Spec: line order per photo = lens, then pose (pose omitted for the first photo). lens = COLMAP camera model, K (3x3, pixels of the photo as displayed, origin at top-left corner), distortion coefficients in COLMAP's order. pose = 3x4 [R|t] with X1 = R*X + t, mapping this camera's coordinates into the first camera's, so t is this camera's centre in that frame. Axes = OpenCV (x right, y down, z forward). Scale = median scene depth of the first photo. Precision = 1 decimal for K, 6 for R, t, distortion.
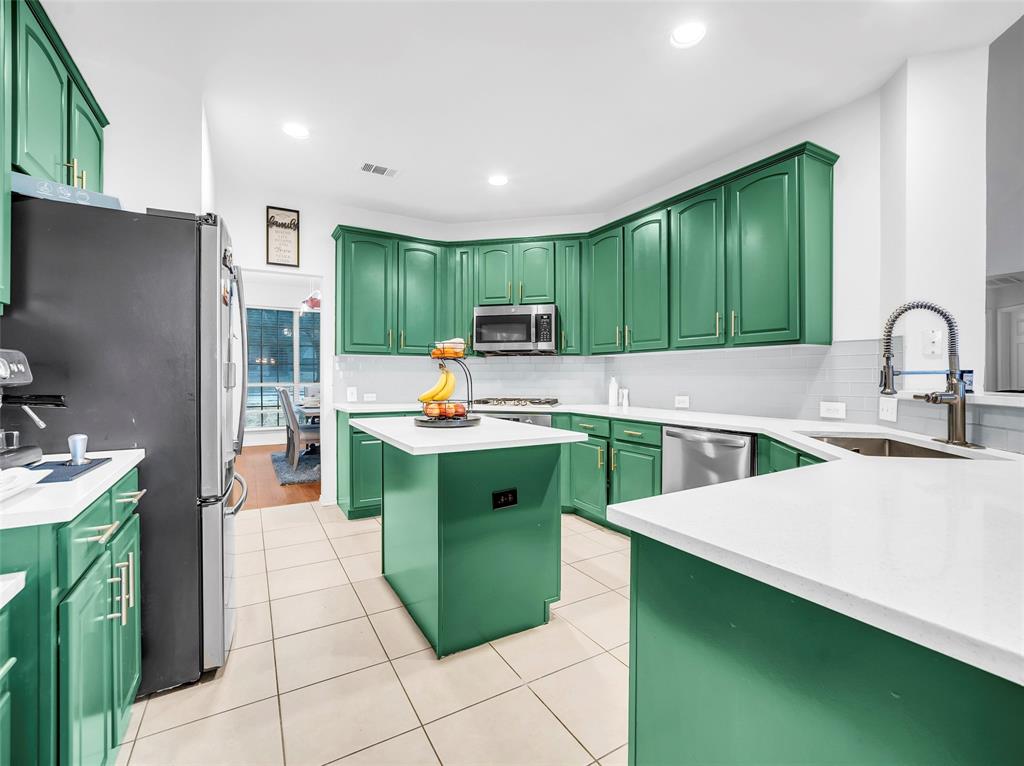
lens RADIAL K [[456.9, 0, 533.8], [0, 456.9, 378.7], [0, 0, 1]] dist [-0.026232, -0.000085]
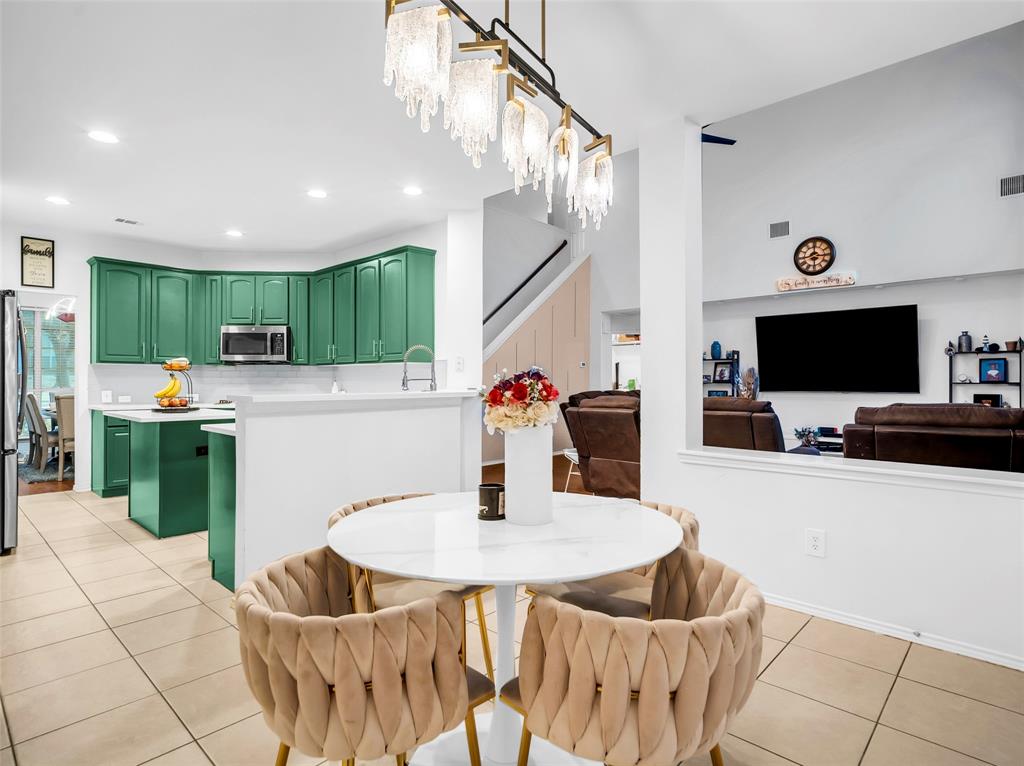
lens RADIAL K [[548.1, 0, 514.9], [0, 548.1, 379.9], [0, 0, 1]] dist [-0.000459, 0.001028]
pose [[0.967707, -0.000256, 0.252076, 0.283176], [0.001753, 0.999982, -0.005713, 0.001676], [-0.252070, 0.005971, 0.967690, -0.683223]]
